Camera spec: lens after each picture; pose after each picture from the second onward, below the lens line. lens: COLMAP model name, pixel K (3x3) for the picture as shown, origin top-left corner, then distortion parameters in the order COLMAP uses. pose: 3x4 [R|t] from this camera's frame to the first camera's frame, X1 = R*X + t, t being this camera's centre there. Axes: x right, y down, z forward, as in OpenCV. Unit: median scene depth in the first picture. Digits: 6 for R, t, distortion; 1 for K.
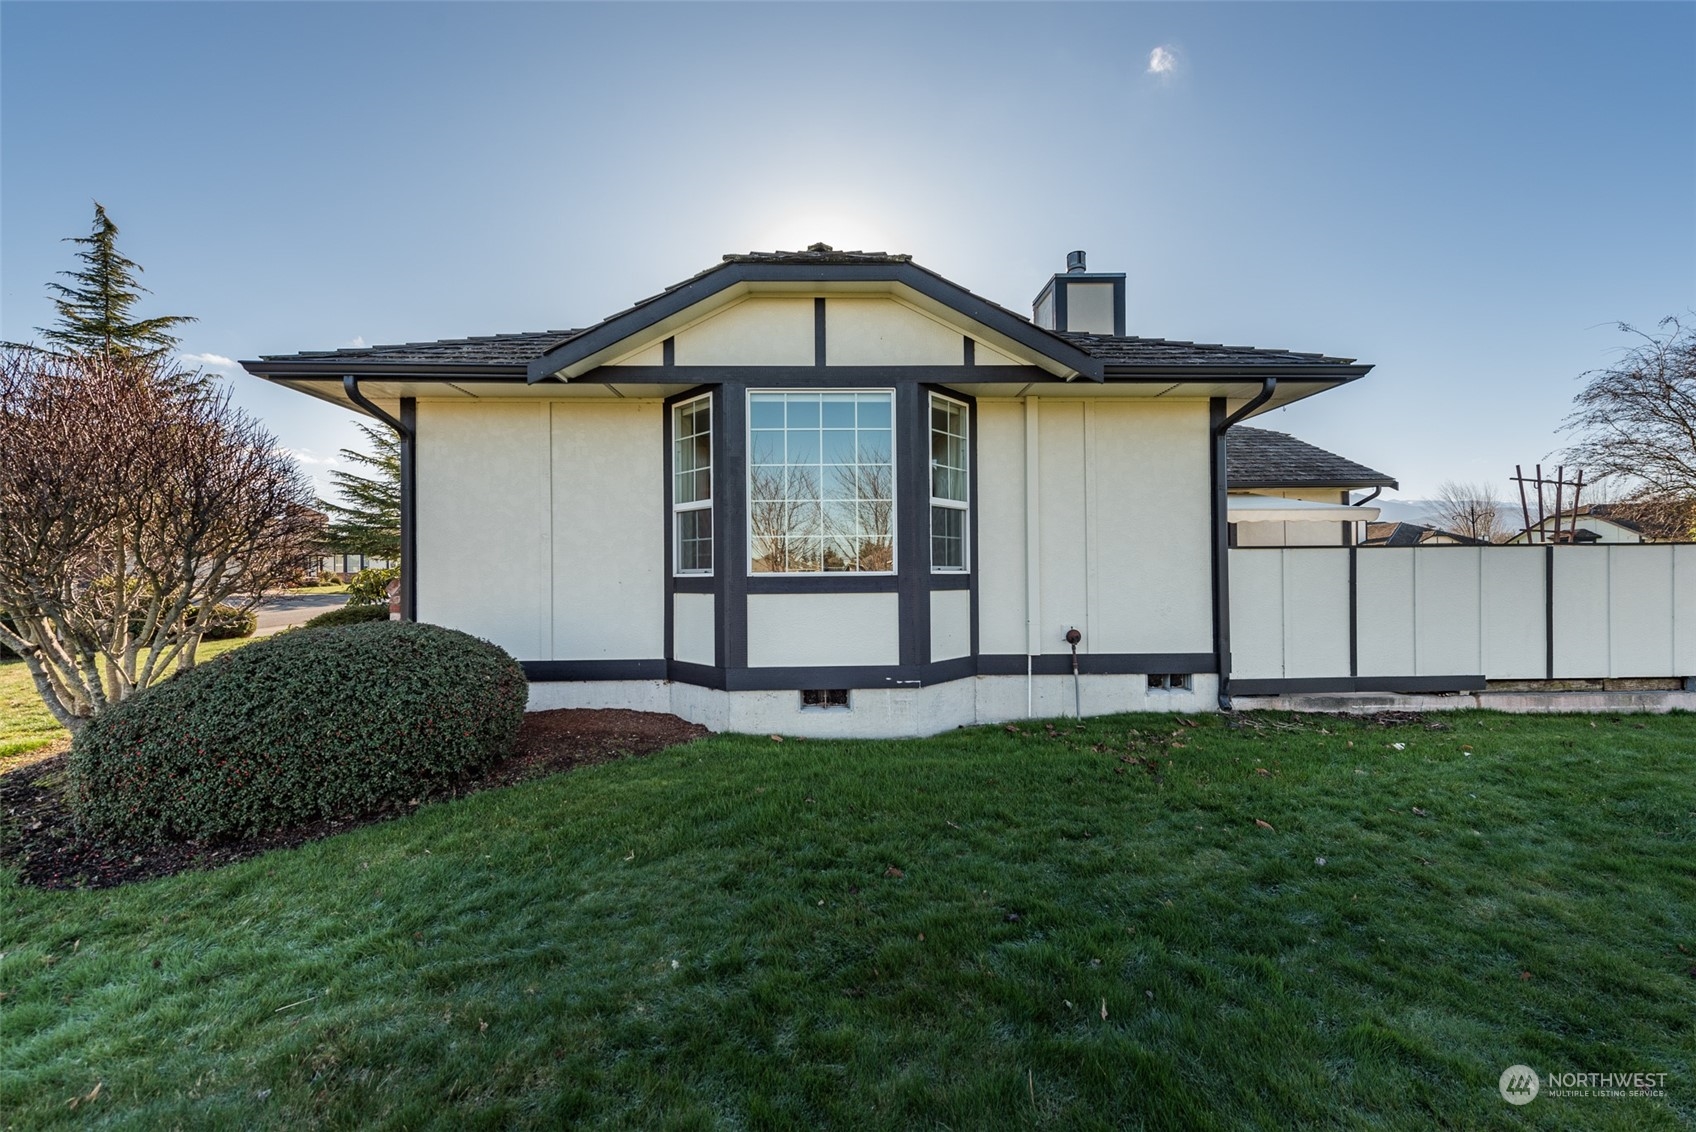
lens RADIAL K [[671.7, 0, 855.0], [0, 671.7, 569.9], [0, 0, 1]] dist [0.003531, -0.000651]
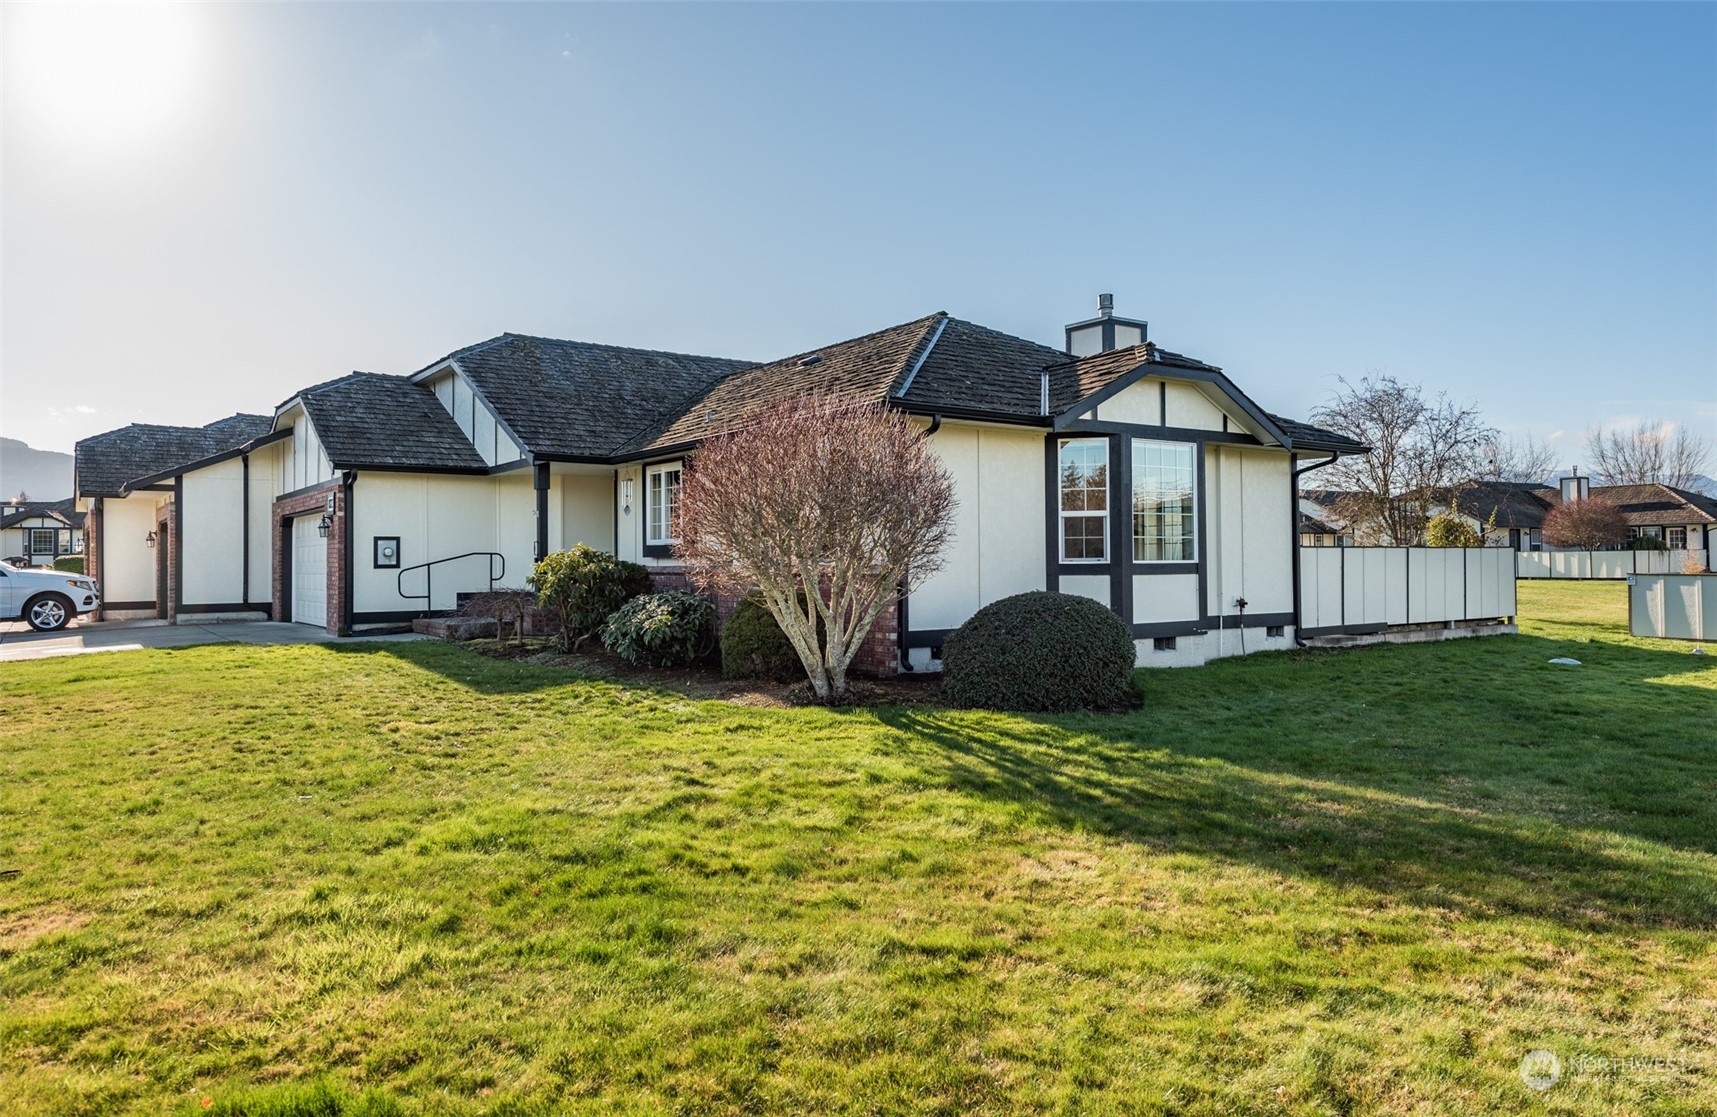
lens RADIAL K [[1114.6, 0, 857.4], [0, 1114.6, 558.0], [0, 0, 1]] dist [-0.001714, -0.000498]
pose [[0.836314, 0.008085, 0.548192, -1.840502], [-0.009092, 0.999958, -0.000878, 0.004361], [-0.548176, -0.004249, 0.836352, -0.676432]]
